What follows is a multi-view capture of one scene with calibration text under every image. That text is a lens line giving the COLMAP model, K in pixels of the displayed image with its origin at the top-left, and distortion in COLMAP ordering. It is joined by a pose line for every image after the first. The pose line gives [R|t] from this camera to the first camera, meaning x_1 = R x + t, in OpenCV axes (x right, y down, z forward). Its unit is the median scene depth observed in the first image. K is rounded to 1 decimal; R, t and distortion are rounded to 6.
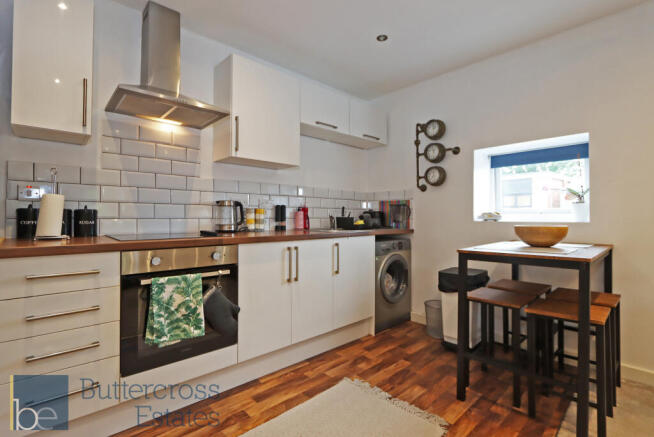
lens RADIAL K [[308.6, 0, 324.4], [0, 308.6, 217.4], [0, 0, 1]] dist [-0.000705, -0.000144]
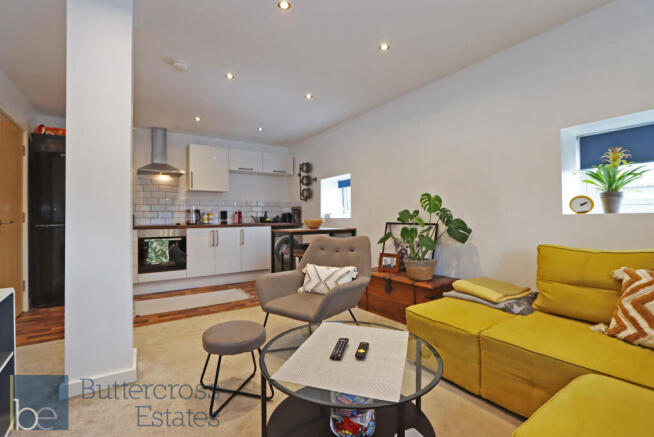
lens RADIAL K [[308.6, 0, 329.0], [0, 308.6, 218.2], [0, 0, 1]] dist [-0.000705, -0.000144]
pose [[0.987253, -0.010331, -0.158821, 1.017937], [0.010842, 0.999938, 0.002350, 0.012145], [0.158787, -0.004042, 0.987305, -1.016869]]
